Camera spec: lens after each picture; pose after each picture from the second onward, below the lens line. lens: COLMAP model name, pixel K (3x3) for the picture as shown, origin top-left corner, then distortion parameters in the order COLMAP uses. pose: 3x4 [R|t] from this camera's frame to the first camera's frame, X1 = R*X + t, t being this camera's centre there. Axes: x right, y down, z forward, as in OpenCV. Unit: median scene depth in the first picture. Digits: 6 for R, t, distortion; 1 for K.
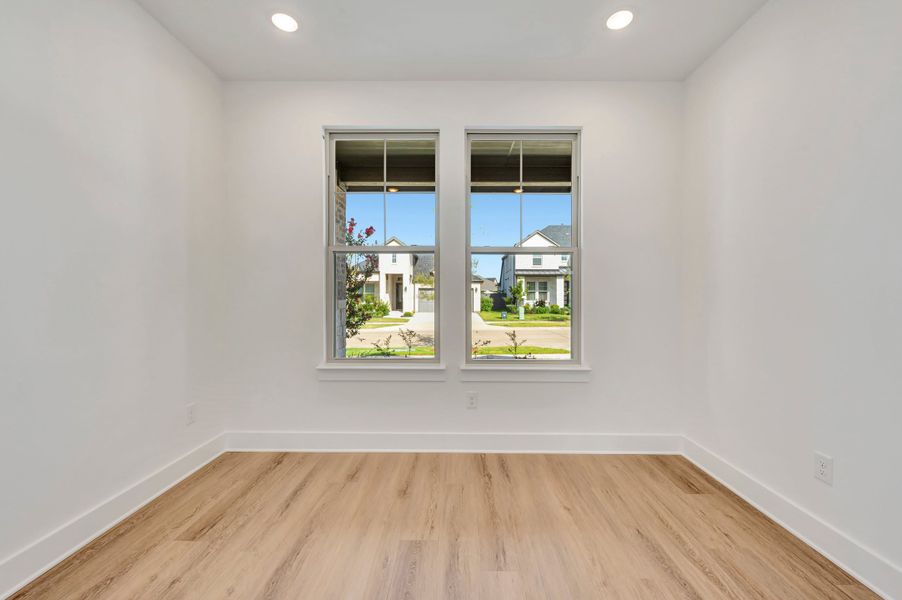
lens RADIAL K [[358.7, 0, 459.4], [0, 358.7, 302.0], [0, 0, 1]] dist [-0.000384, 0.000222]
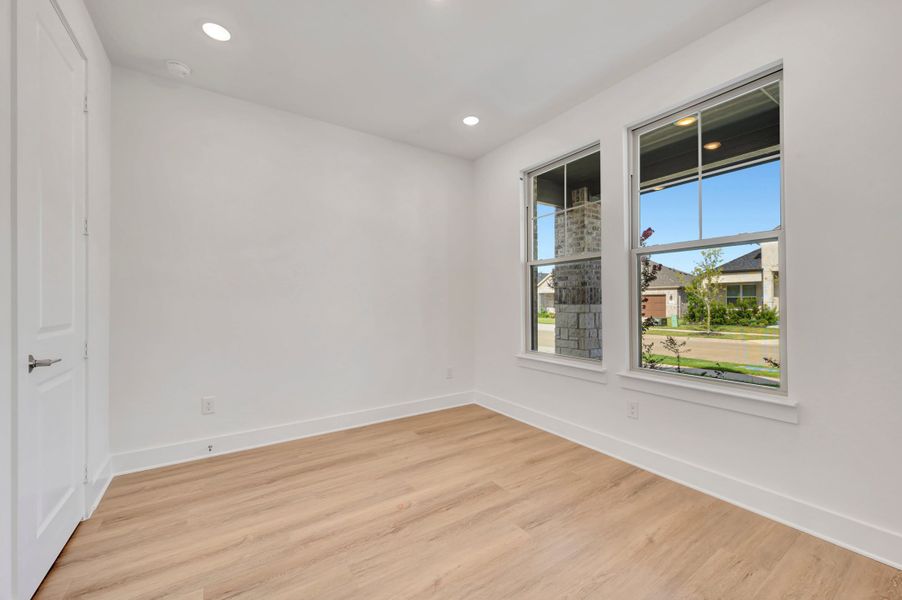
lens RADIAL K [[358.7, 0, 459.4], [0, 358.7, 302.0], [0, 0, 1]] dist [-0.000384, 0.000222]
pose [[0.571496, -0.001912, -0.820603, 0.586841], [-0.008952, 0.999923, -0.008564, 0.001092], [0.820556, 0.012240, 0.571435, 0.078855]]
